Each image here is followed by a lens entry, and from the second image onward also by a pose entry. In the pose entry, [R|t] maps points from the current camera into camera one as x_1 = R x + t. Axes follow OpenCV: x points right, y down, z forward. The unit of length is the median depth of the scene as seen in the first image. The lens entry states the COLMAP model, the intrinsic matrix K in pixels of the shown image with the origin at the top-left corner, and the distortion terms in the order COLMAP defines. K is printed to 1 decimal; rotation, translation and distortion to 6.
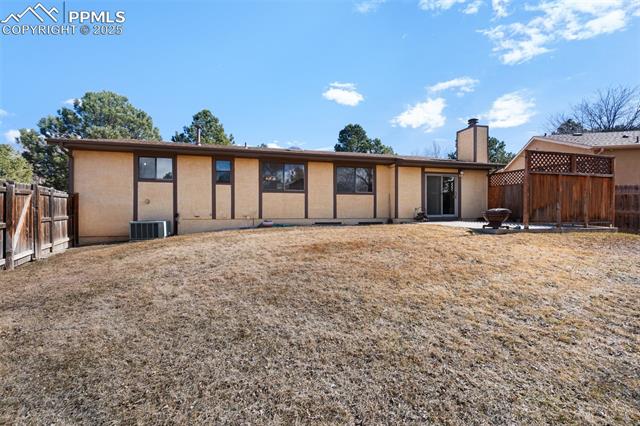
lens RADIAL K [[281.1, 0, 314.0], [0, 281.1, 214.2], [0, 0, 1]] dist [-0.008674, -0.000864]
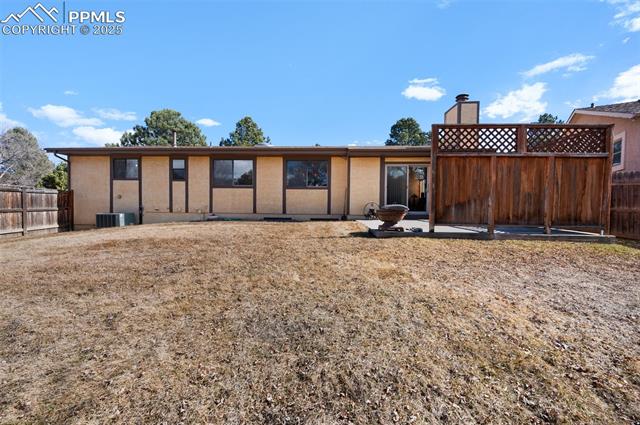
lens RADIAL K [[258.2, 0, 316.4], [0, 258.2, 208.5], [0, 0, 1]] dist [-0.014533, 0.003186]
pose [[0.955861, 0.011399, -0.293599, 0.472073], [-0.011754, 0.999931, 0.000557, -0.005078], [0.293585, 0.002919, 0.955928, 0.189114]]
